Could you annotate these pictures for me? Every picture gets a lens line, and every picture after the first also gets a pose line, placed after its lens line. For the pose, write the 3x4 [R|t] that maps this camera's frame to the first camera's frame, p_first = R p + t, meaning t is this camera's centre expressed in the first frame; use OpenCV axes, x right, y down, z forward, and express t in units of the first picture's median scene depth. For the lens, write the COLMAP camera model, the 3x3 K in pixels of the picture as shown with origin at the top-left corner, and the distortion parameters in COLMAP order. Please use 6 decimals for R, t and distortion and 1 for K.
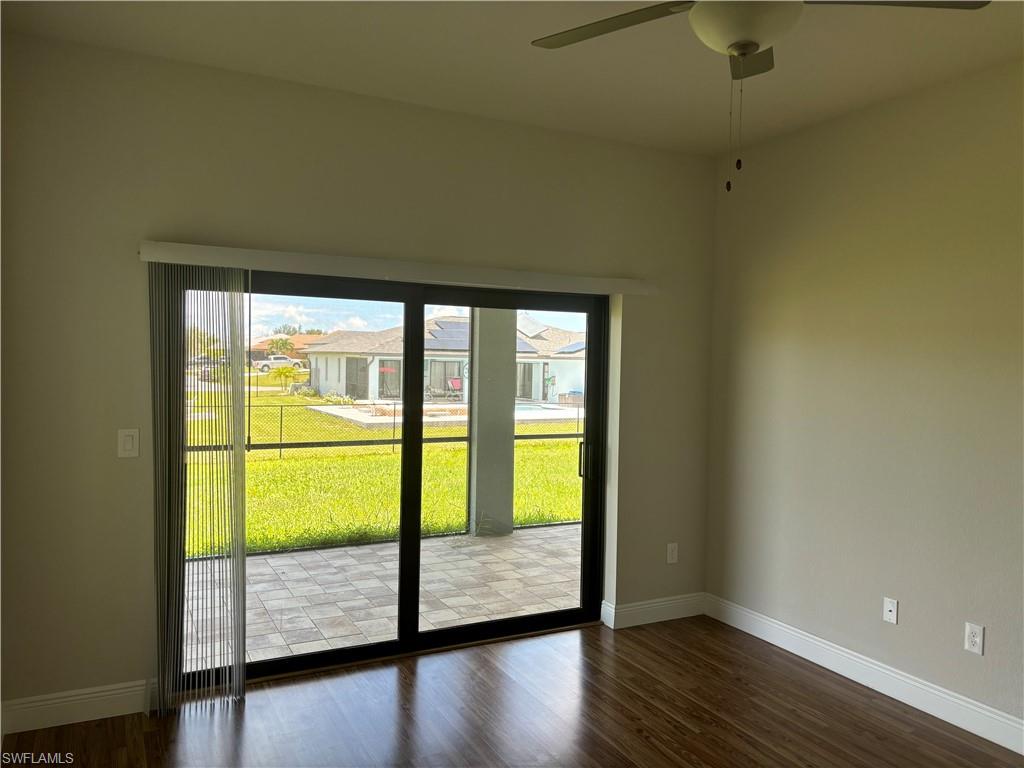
lens RADIAL K [[768.6, 0, 504.0], [0, 768.6, 380.7], [0, 0, 1]] dist [0.051922, -0.056347]
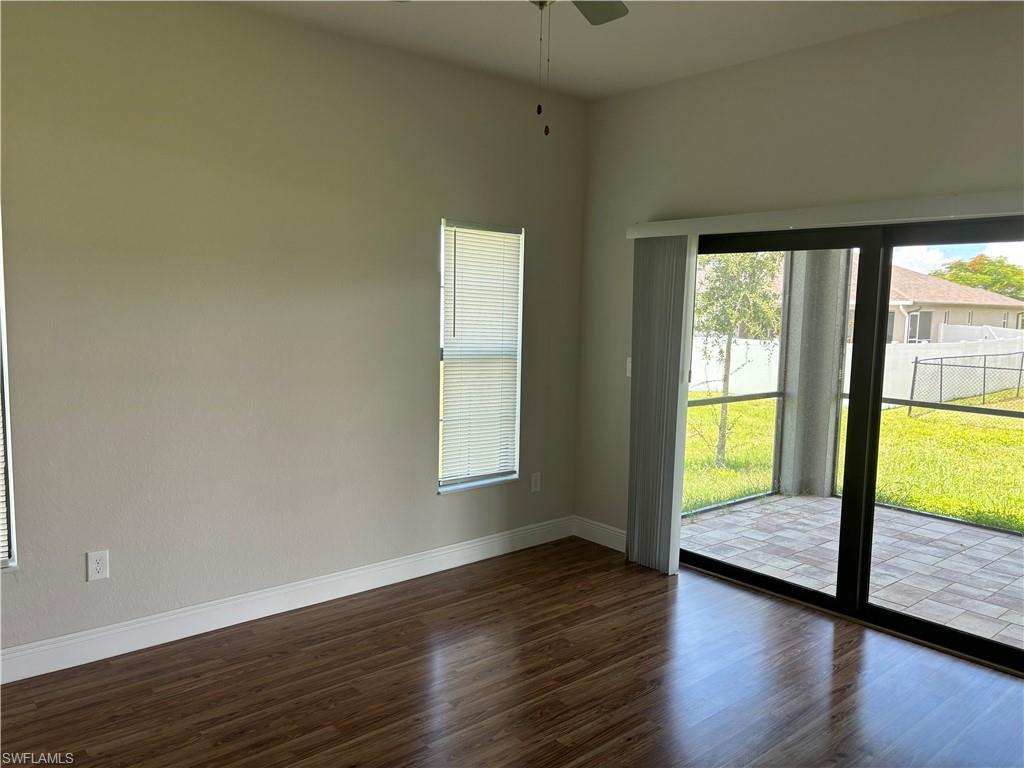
lens RADIAL K [[768.6, 0, 514.4], [0, 768.6, 382.1], [0, 0, 1]] dist [0.051922, -0.056347]
pose [[0.263235, 0.087999, -0.960710, 0.517540], [-0.043118, 0.995909, 0.079409, 0.002070], [0.963768, 0.020520, 0.265952, 0.260047]]
